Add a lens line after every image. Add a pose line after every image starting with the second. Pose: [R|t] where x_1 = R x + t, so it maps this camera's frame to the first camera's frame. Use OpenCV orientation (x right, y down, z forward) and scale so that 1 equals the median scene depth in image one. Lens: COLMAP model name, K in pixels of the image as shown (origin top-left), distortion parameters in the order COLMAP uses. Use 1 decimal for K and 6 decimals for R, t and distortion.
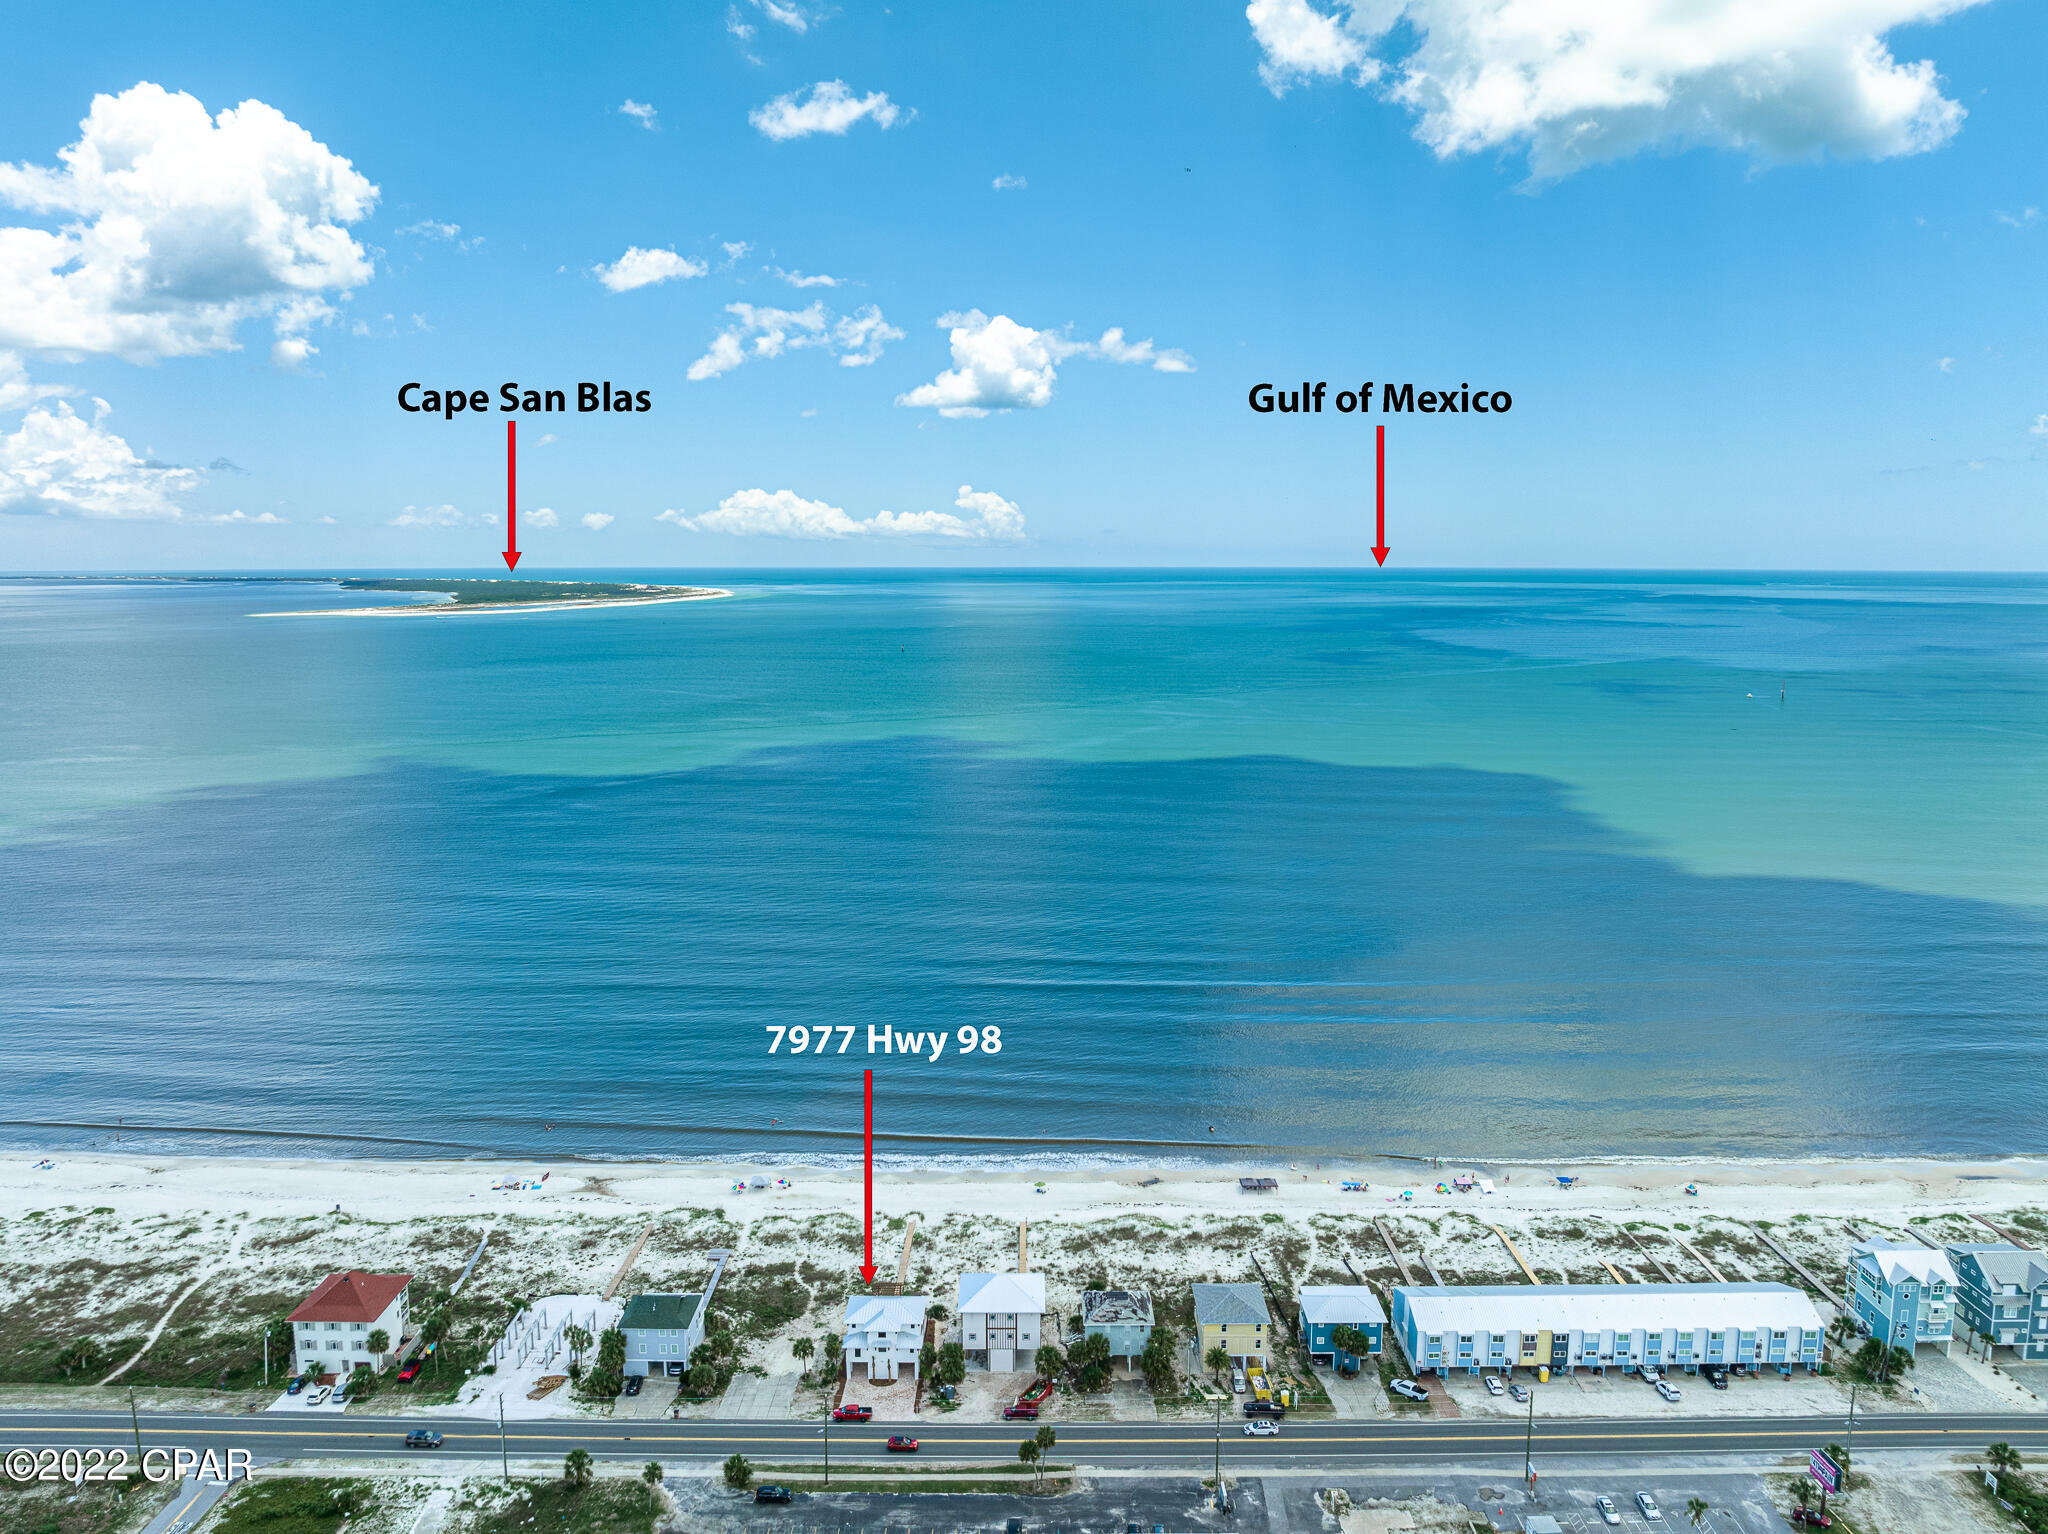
lens RADIAL K [[1431.2, 0, 1019.6], [0, 1431.2, 724.4], [0, 0, 1]] dist [-0.033513, 0.000125]
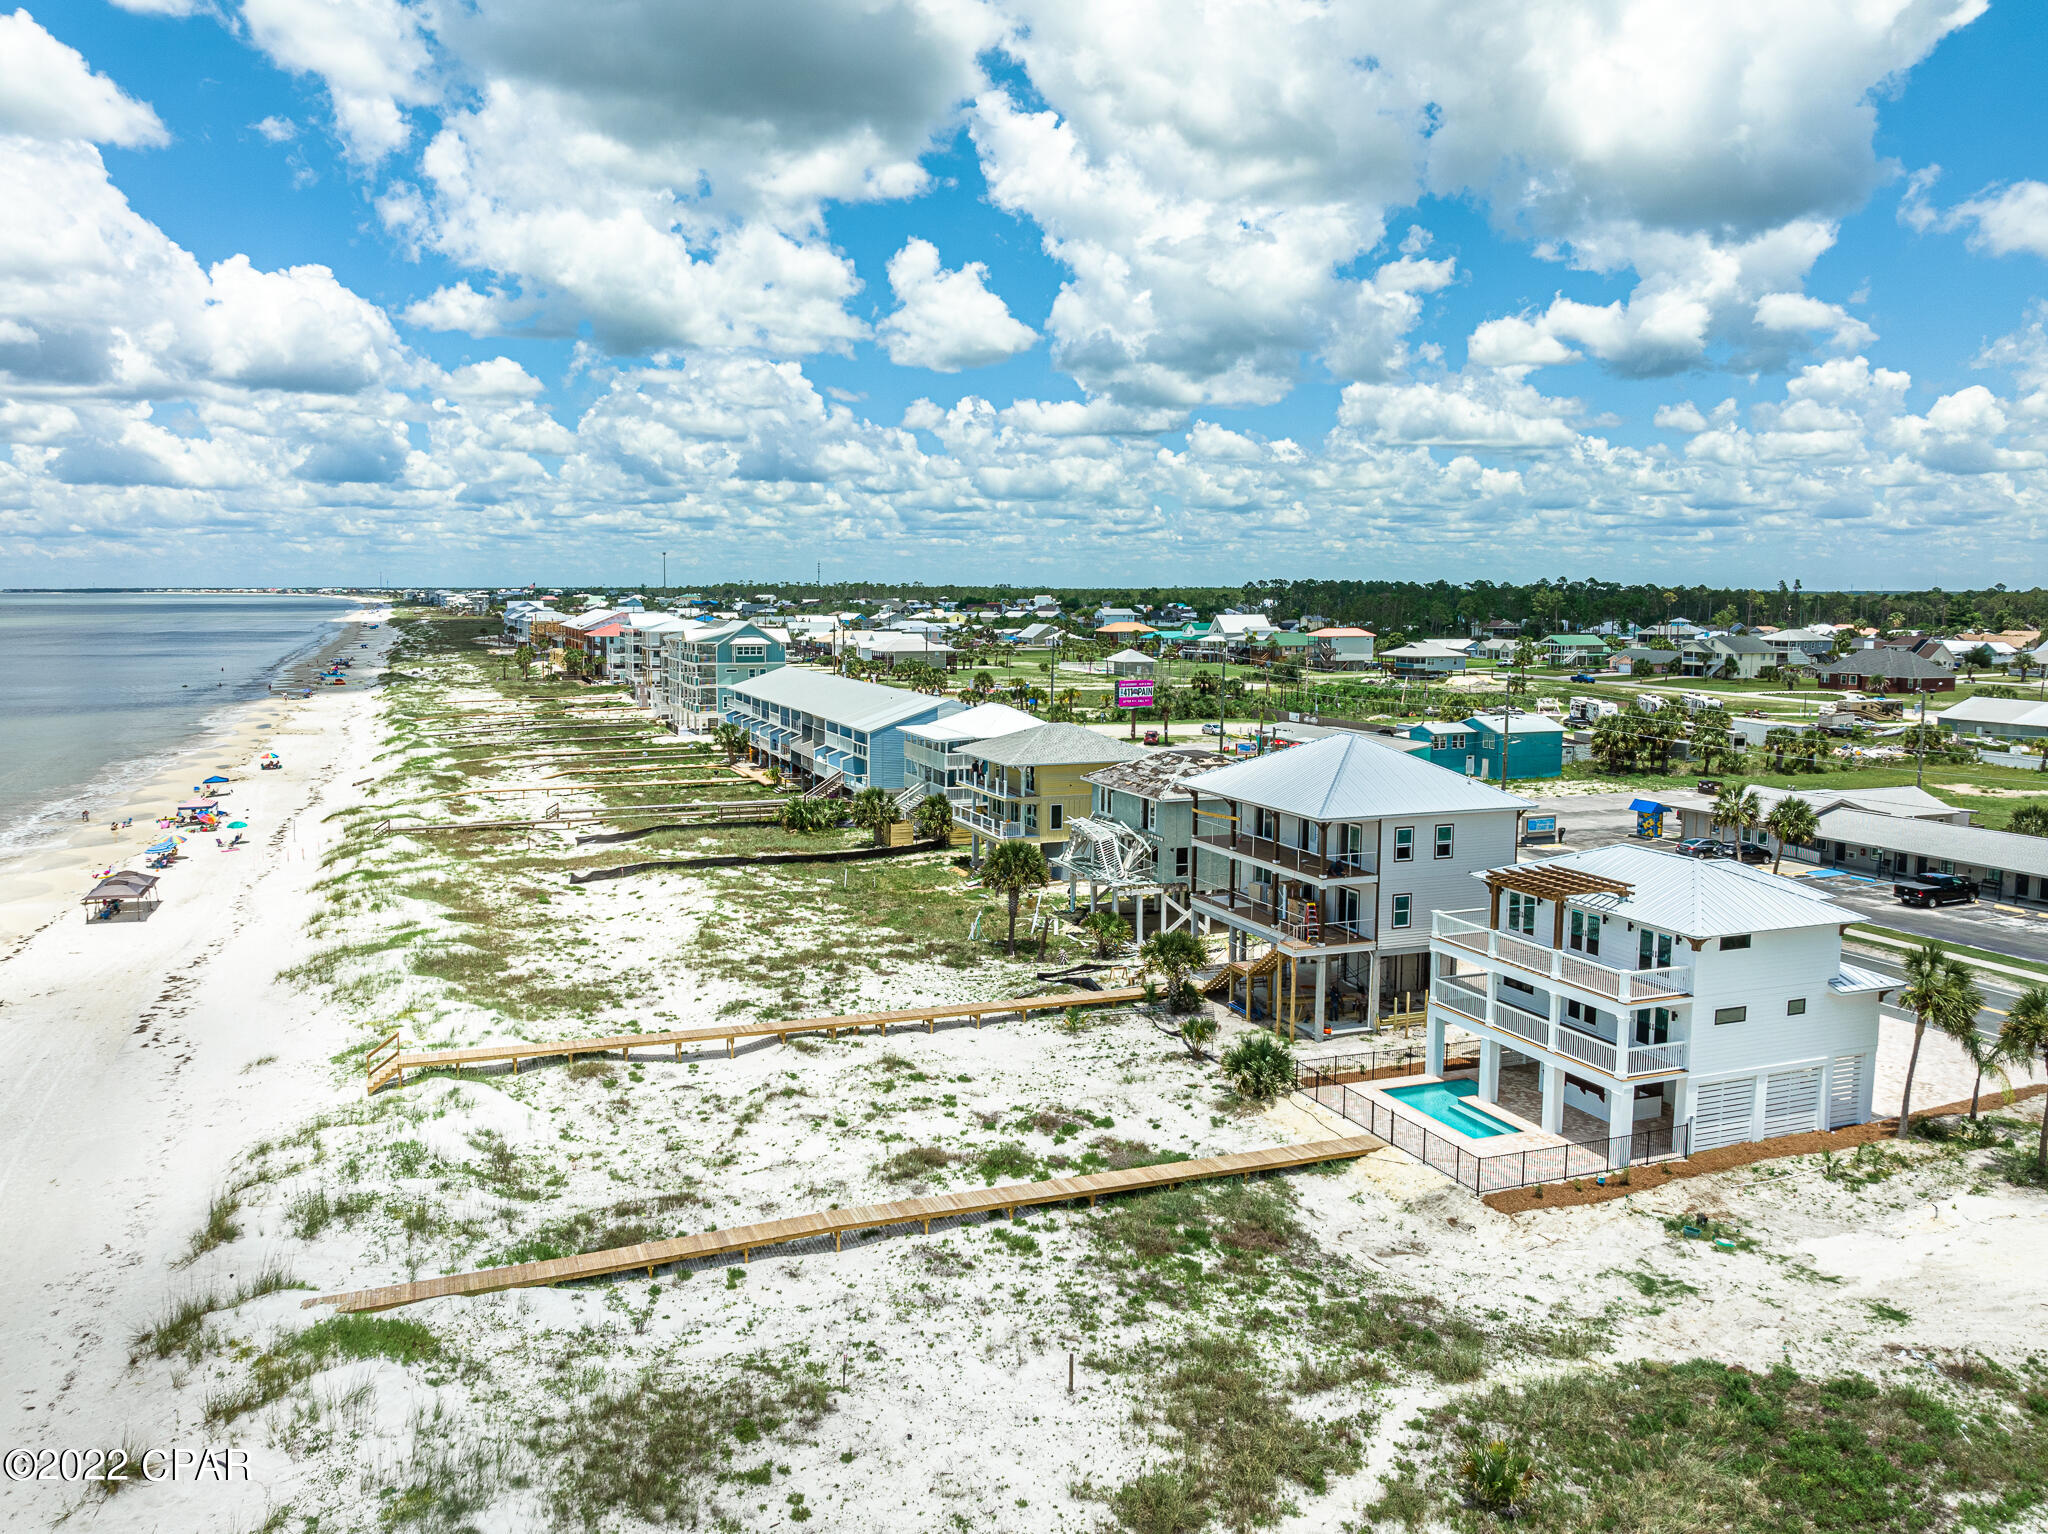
lens RADIAL K [[1475.4, 0, 953.5], [0, 1475.4, 759.7], [0, 0, 1]] dist [-0.046035, 0.000423]
pose [[-0.326372, -0.115578, 0.938149, -0.265033], [0.099213, 0.982826, 0.155597, 0.301144], [-0.940020, 0.143859, -0.309300, 1.076714]]
